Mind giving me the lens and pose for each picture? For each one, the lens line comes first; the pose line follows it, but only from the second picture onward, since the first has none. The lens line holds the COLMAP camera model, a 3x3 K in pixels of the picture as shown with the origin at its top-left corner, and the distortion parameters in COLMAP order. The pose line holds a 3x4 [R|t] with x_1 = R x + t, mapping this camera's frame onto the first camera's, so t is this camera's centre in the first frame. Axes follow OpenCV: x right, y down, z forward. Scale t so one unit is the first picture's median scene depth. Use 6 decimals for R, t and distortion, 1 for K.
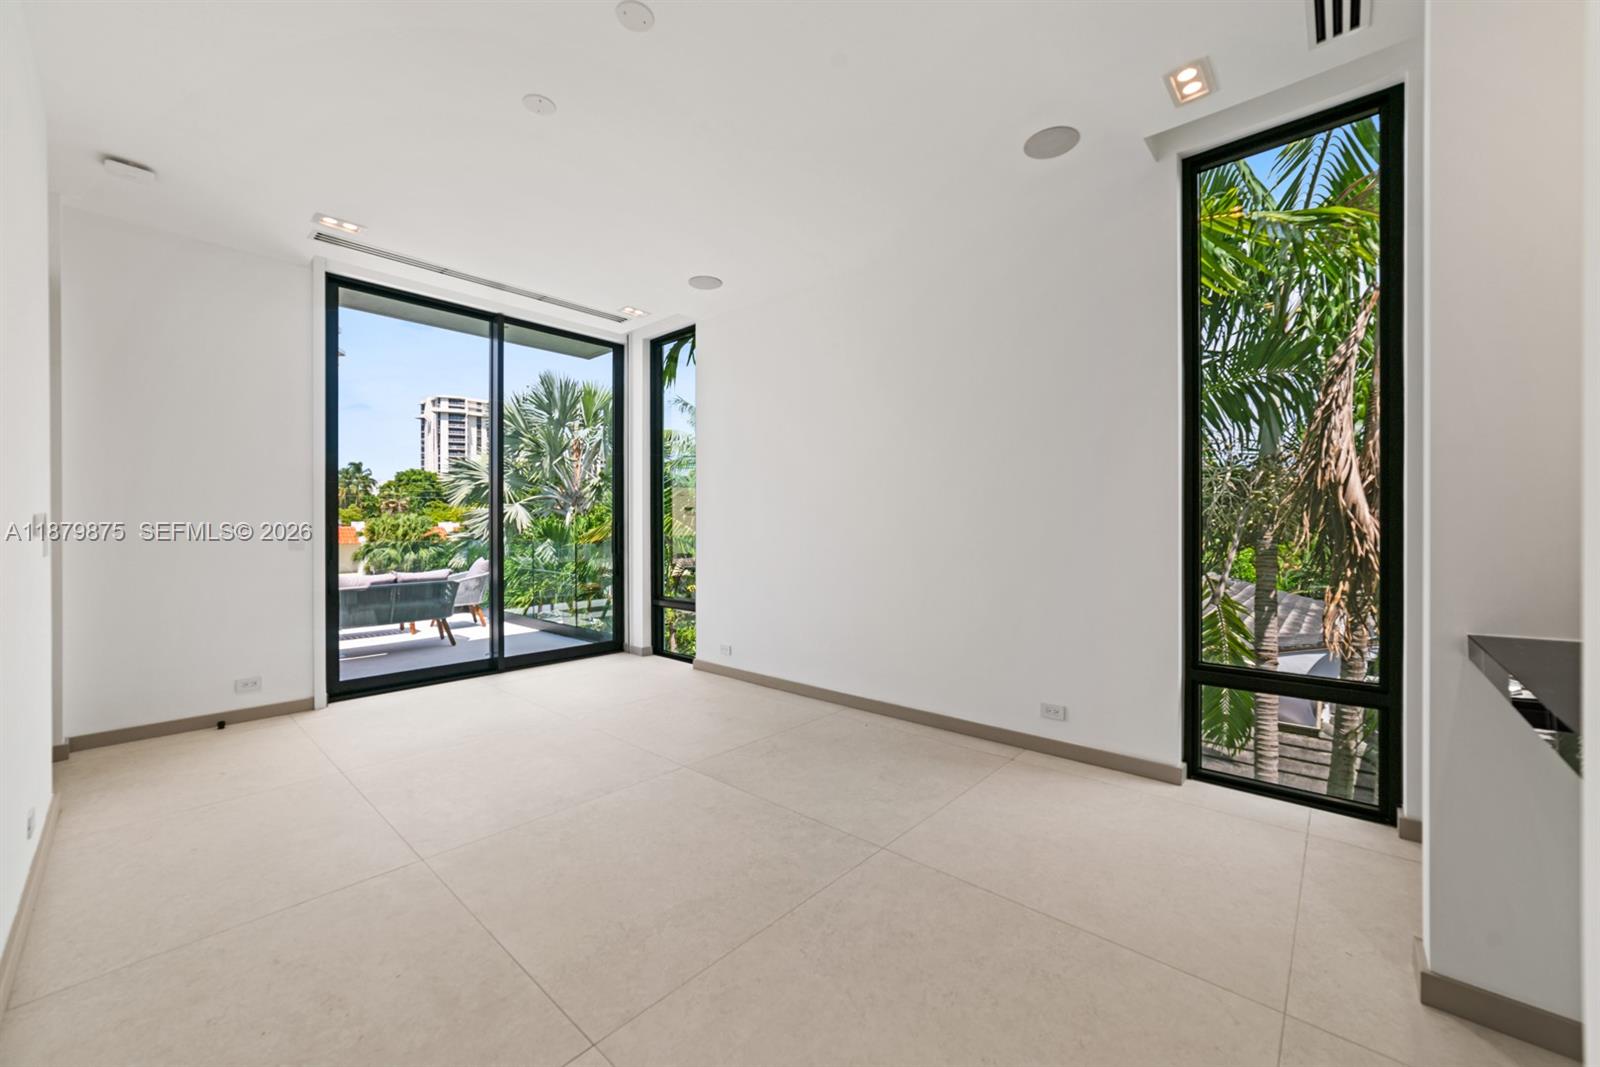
lens RADIAL K [[611.1, 0, 772.8], [0, 611.1, 525.9], [0, 0, 1]] dist [0.000883, 0.000119]
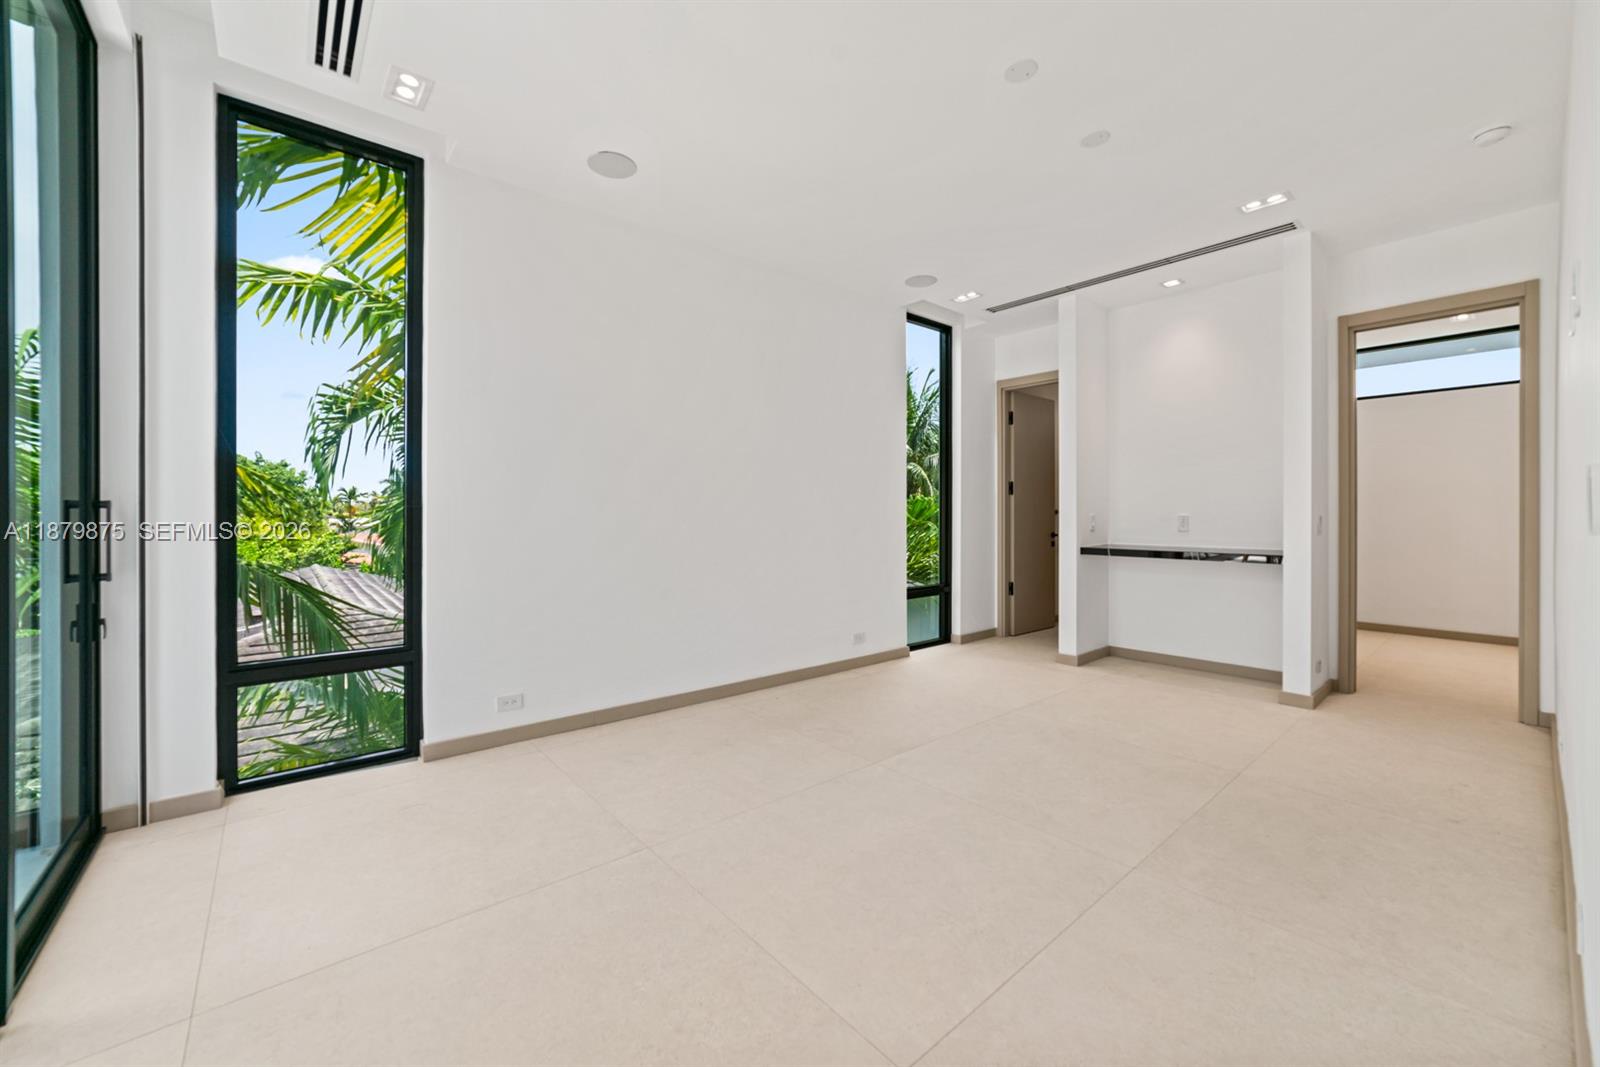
lens RADIAL K [[611.1, 0, 772.8], [0, 611.1, 525.9], [0, 0, 1]] dist [0.000883, 0.000119]
pose [[0.131552, -0.008406, 0.991274, -0.273865], [-0.009046, 0.999912, 0.009680, 0.000951], [-0.991268, -0.010241, 0.131465, 0.252523]]
